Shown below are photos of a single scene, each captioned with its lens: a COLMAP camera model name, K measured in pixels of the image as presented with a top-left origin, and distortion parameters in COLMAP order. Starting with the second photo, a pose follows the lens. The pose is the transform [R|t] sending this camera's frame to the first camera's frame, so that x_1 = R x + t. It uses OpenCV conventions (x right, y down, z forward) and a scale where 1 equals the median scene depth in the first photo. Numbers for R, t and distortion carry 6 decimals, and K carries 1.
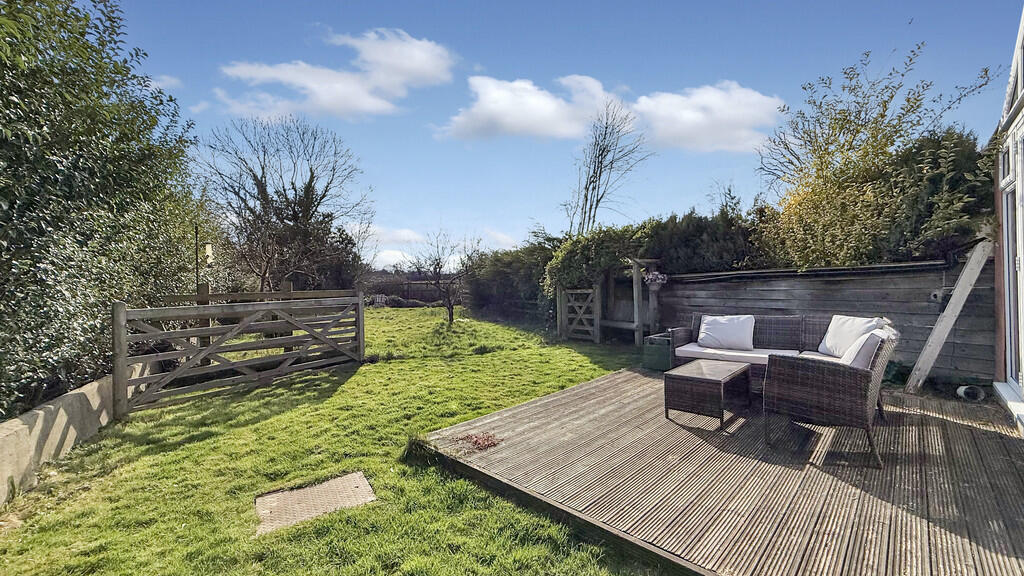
lens RADIAL K [[414.0, 0, 512.0], [0, 414.0, 288.0], [0, 0, 1]] dist [0.000411, 0.000030]
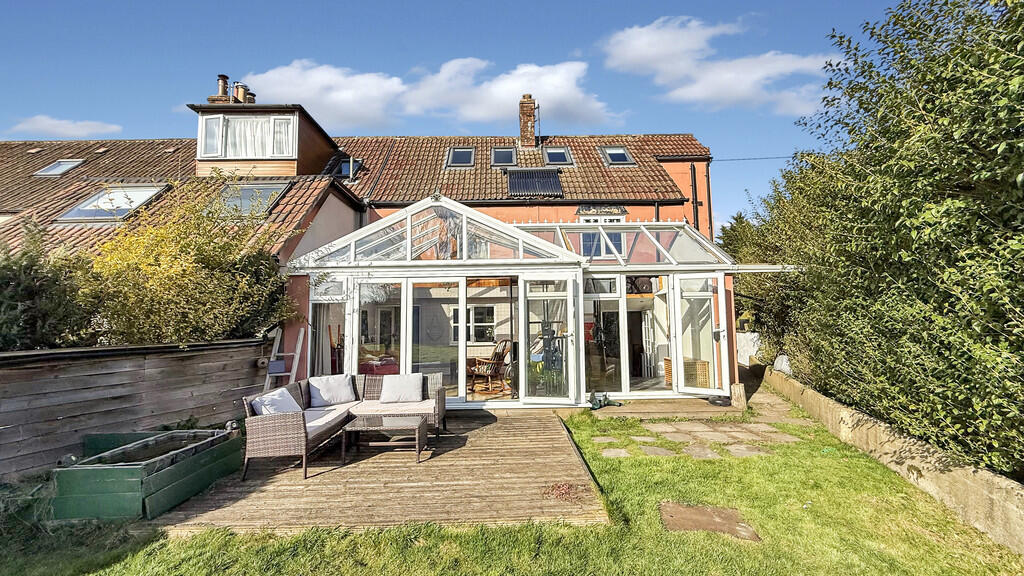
lens RADIAL K [[414.0, 0, 512.0], [0, 414.0, 288.0], [0, 0, 1]] dist [0.000411, 0.000030]
pose [[-0.708796, 0.108884, 0.696960, -0.495209], [0.049328, 0.993247, -0.105006, -0.038358], [-0.703687, -0.040048, -0.709381, 1.149201]]
